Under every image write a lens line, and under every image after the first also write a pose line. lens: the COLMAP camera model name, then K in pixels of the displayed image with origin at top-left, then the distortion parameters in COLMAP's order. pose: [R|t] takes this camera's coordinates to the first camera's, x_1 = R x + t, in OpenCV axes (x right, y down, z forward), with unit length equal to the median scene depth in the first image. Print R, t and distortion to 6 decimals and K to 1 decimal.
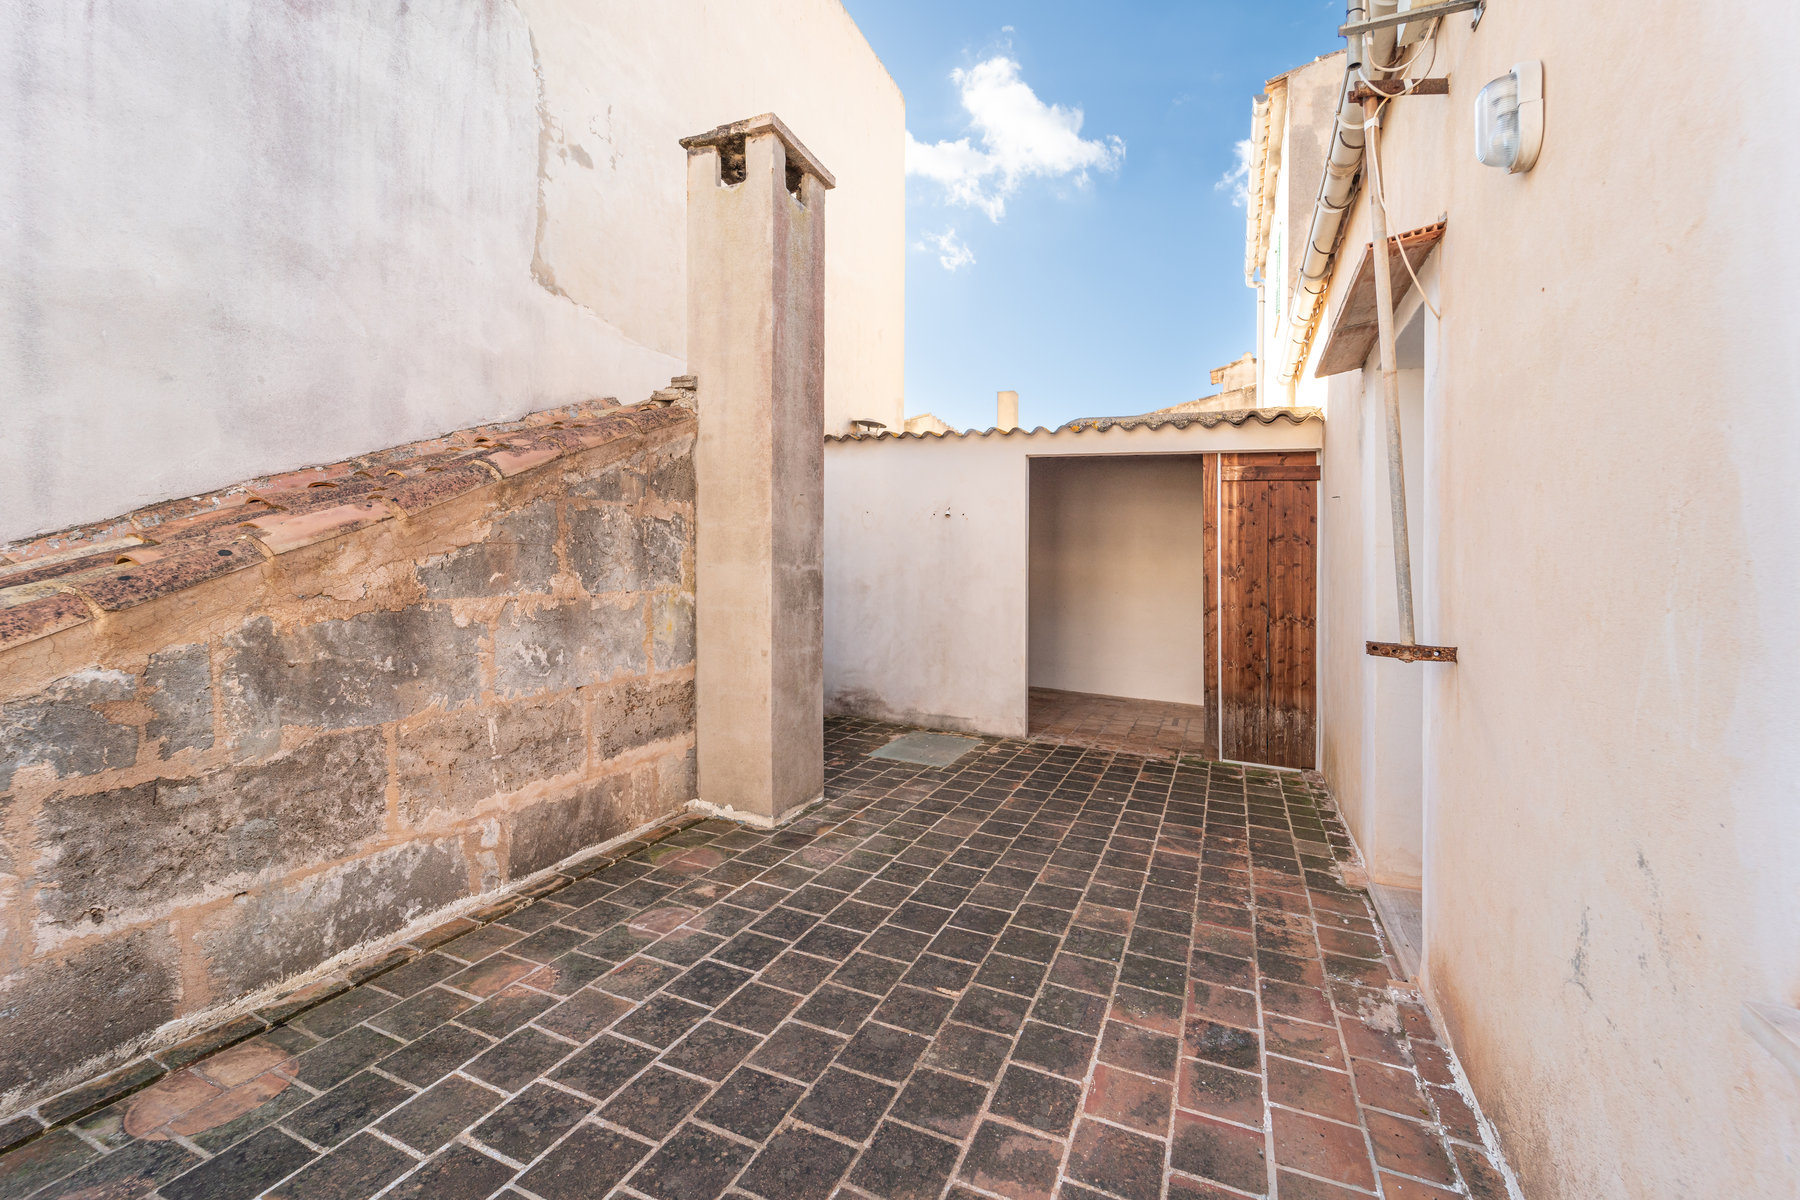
lens RADIAL K [[749.7, 0, 890.5], [0, 749.7, 593.6], [0, 0, 1]] dist [-0.000794, -0.001716]
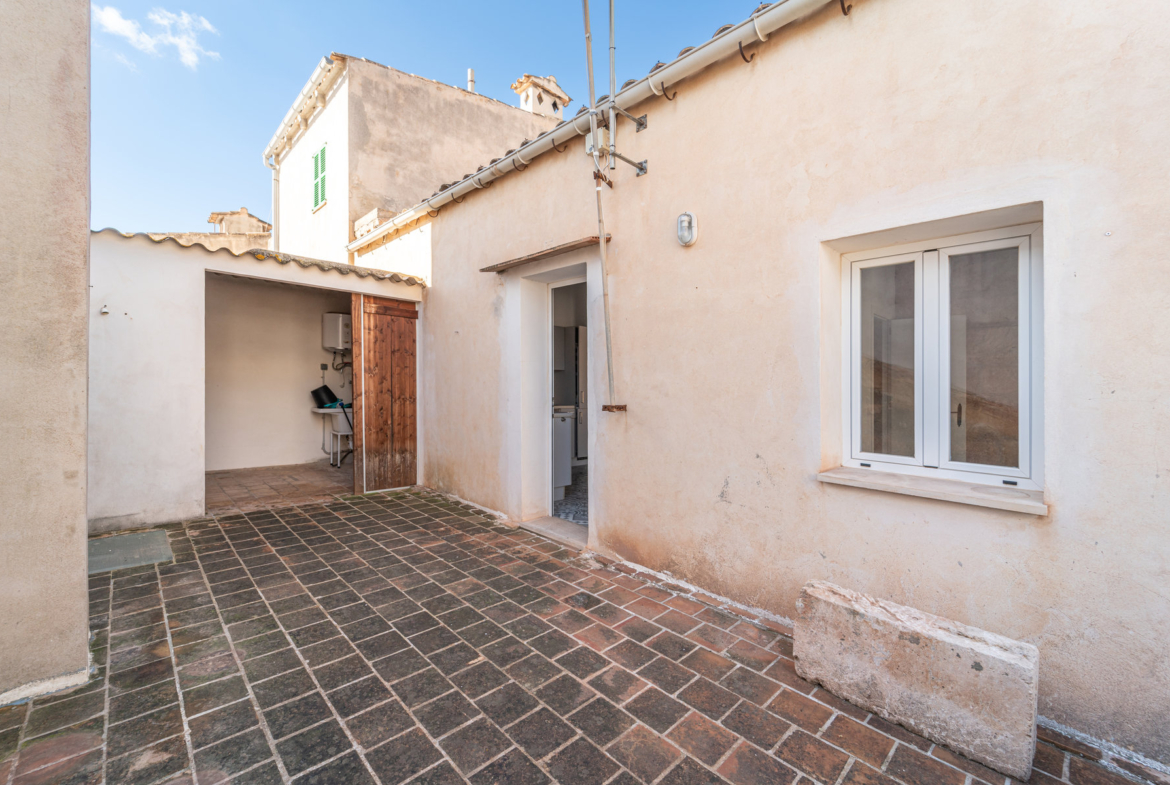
lens RADIAL K [[487.3, 0, 603.7], [0, 487.3, 370.2], [0, 0, 1]] dist [-0.000794, -0.001716]
pose [[0.342166, -0.000337, 0.939639, -0.504333], [0.017358, 0.999832, -0.005962, -0.023790], [-0.939479, 0.018351, 0.342114, 0.284488]]
